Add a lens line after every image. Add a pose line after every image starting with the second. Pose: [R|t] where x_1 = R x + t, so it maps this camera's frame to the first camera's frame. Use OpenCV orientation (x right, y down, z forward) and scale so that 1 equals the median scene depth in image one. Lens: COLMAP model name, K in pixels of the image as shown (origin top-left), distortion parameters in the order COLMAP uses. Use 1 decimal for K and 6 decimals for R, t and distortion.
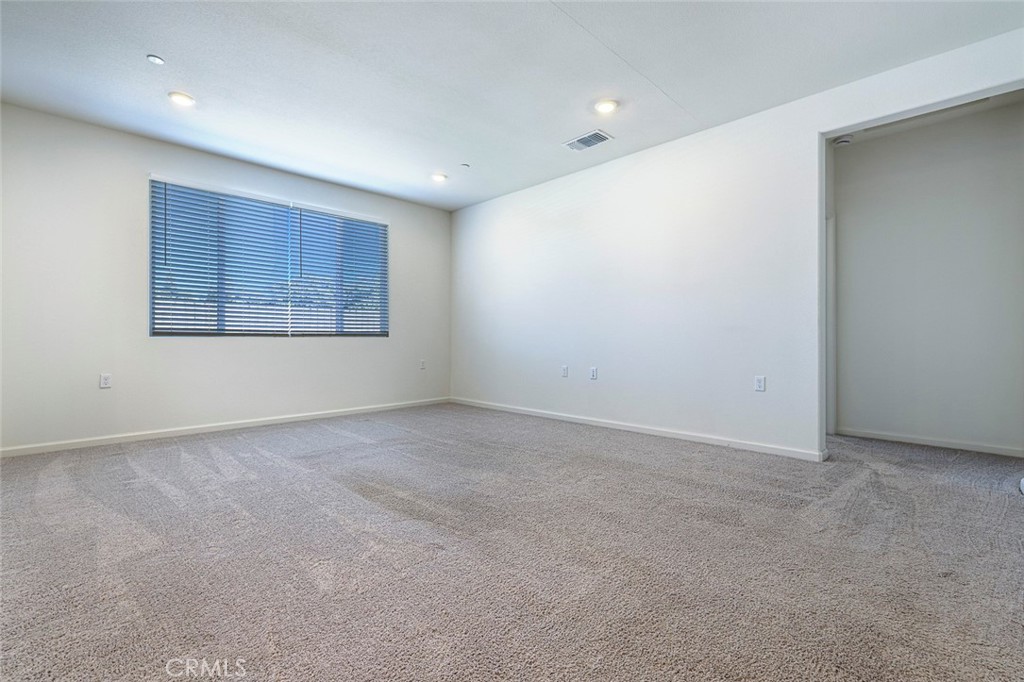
lens RADIAL K [[451.3, 0, 508.9], [0, 451.3, 336.8], [0, 0, 1]] dist [0.000401, 0.000018]
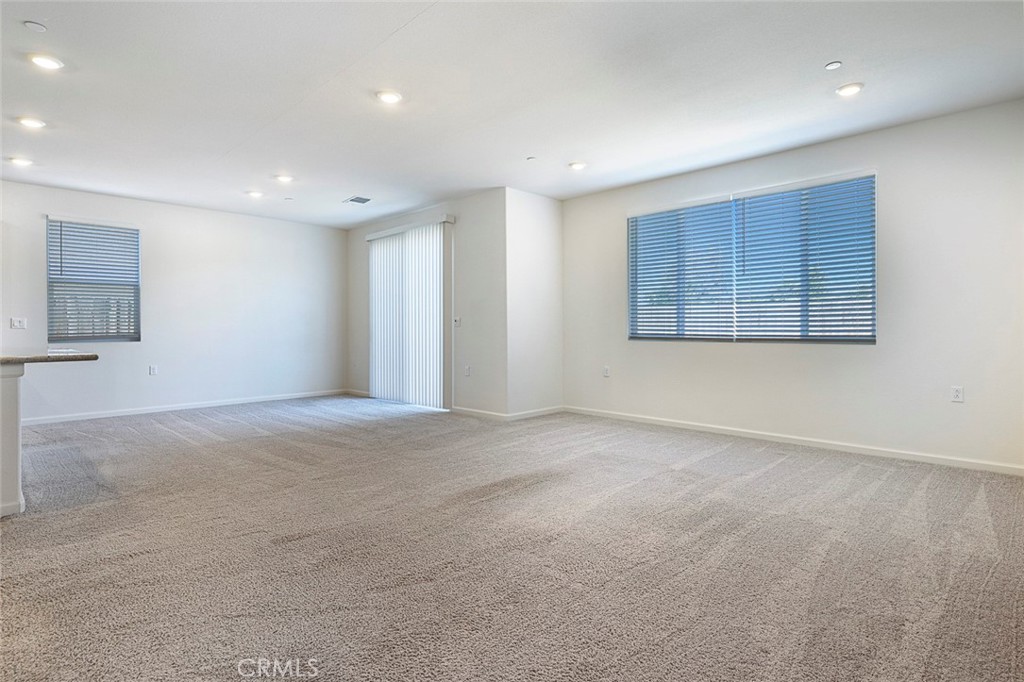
lens RADIAL K [[520.2, 0, 510.2], [0, 520.2, 329.7], [0, 0, 1]] dist [-0.000320, 0.000450]
pose [[0.002251, 0.001485, -0.999996, 0.602981], [0.003792, 0.999992, 0.001494, -0.030440], [0.999990, -0.003795, 0.002245, 0.589722]]
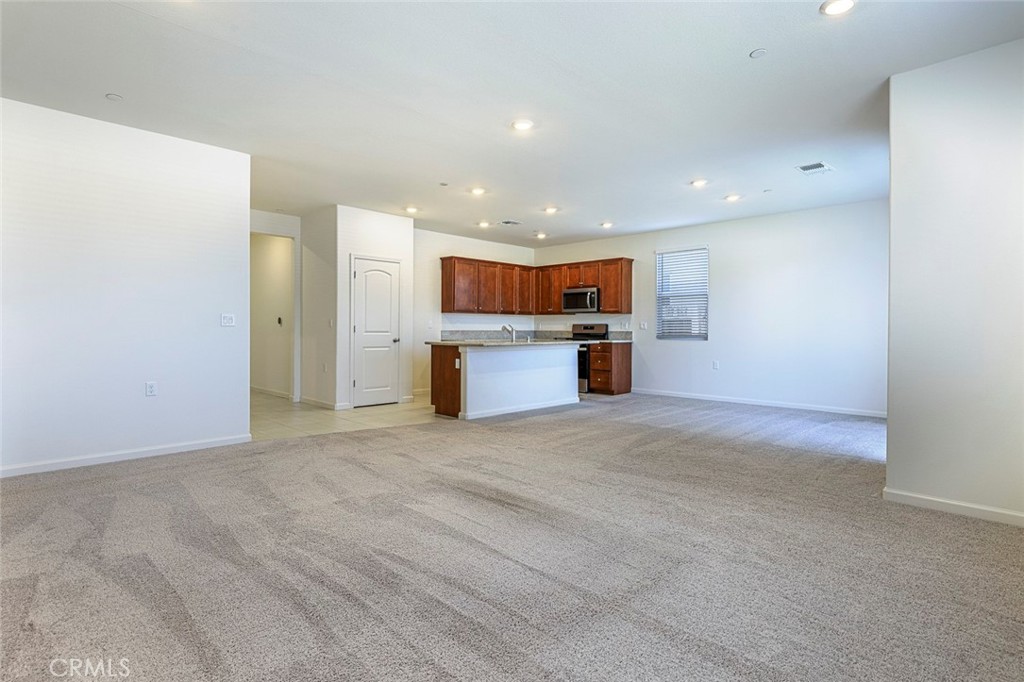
lens RADIAL K [[520.2, 0, 510.2], [0, 520.2, 329.7], [0, 0, 1]] dist [-0.000320, 0.000450]
pose [[-0.999988, -0.004554, -0.001642, -0.173089], [-0.004556, 0.999989, 0.001170, -0.034350], [0.001637, 0.001178, -0.999998, 1.326010]]
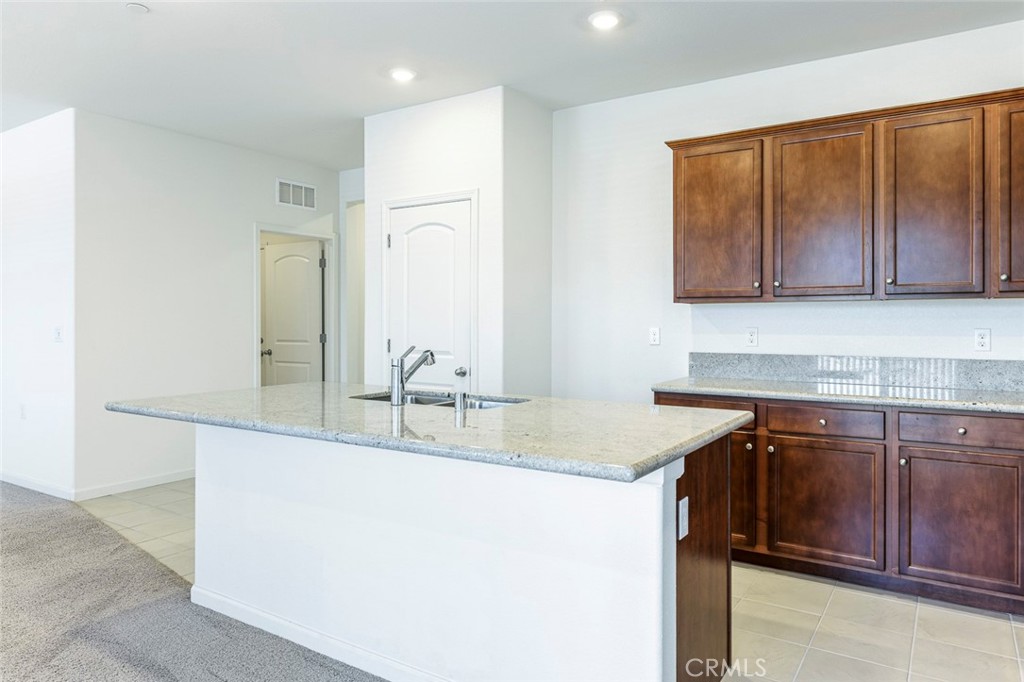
lens RADIAL K [[673.0, 0, 514.4], [0, 673.0, 318.6], [0, 0, 1]] dist [-0.000948, 0.000893]
pose [[-0.203211, 0.004406, 0.979125, -0.770051], [-0.000261, 0.999990, -0.004554, -0.069626], [-0.979135, -0.001181, -0.203208, -0.210321]]
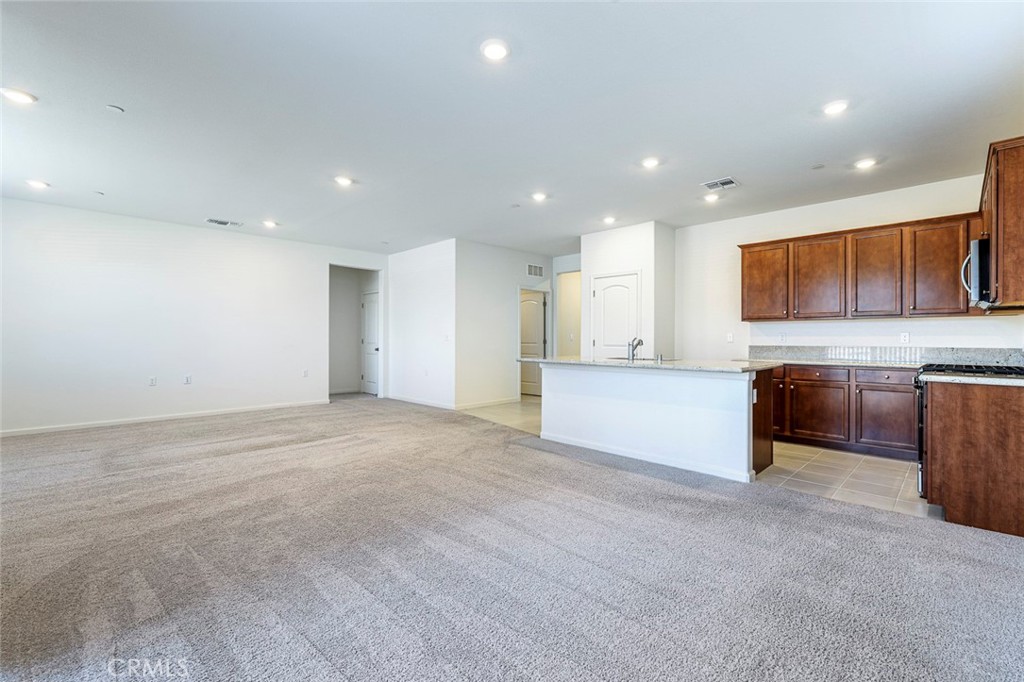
lens RADIAL K [[441.5, 0, 511.7], [0, 441.5, 336.9], [0, 0, 1]] dist [-0.000549, -0.000007]
pose [[0.007960, 0.004597, 0.999958, -1.167935], [-0.002279, 0.999987, -0.004579, -0.044815], [-0.999966, -0.002243, 0.007971, 0.027819]]
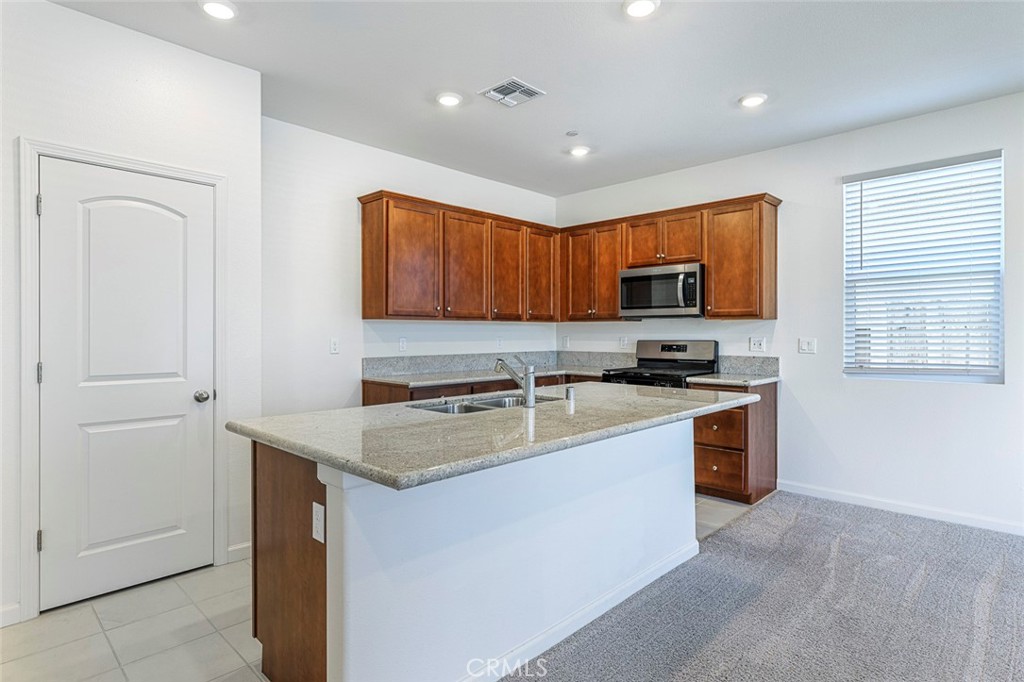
lens RADIAL K [[541.0, 0, 511.5], [0, 541.0, 332.0], [0, 0, 1]] dist [-0.004669, 0.000199]
pose [[-0.999936, 0.000832, -0.011241, -0.161940], [0.000844, 0.999999, -0.001121, -0.071134], [0.011240, -0.001130, -0.999936, 0.295364]]
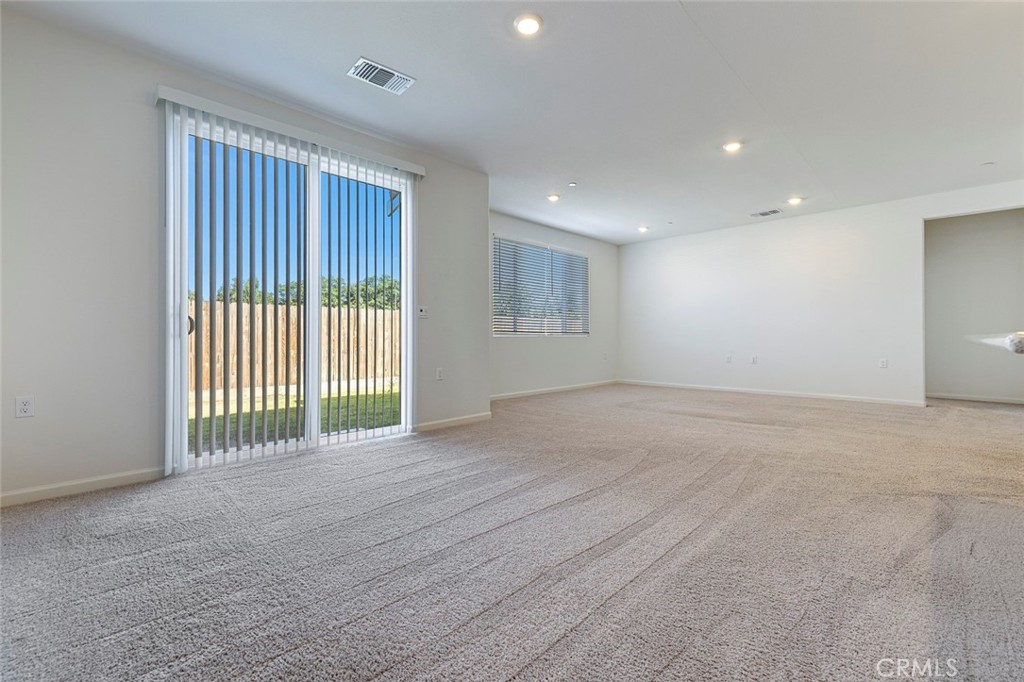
lens RADIAL K [[441.5, 0, 511.7], [0, 441.5, 336.9], [0, 0, 1]] dist [-0.000549, -0.000007]
pose [[0.999942, 0.000460, 0.010722, -0.669276], [-0.000487, 0.999997, 0.002508, -0.000422], [-0.010721, -0.002513, 0.999939, -0.500179]]
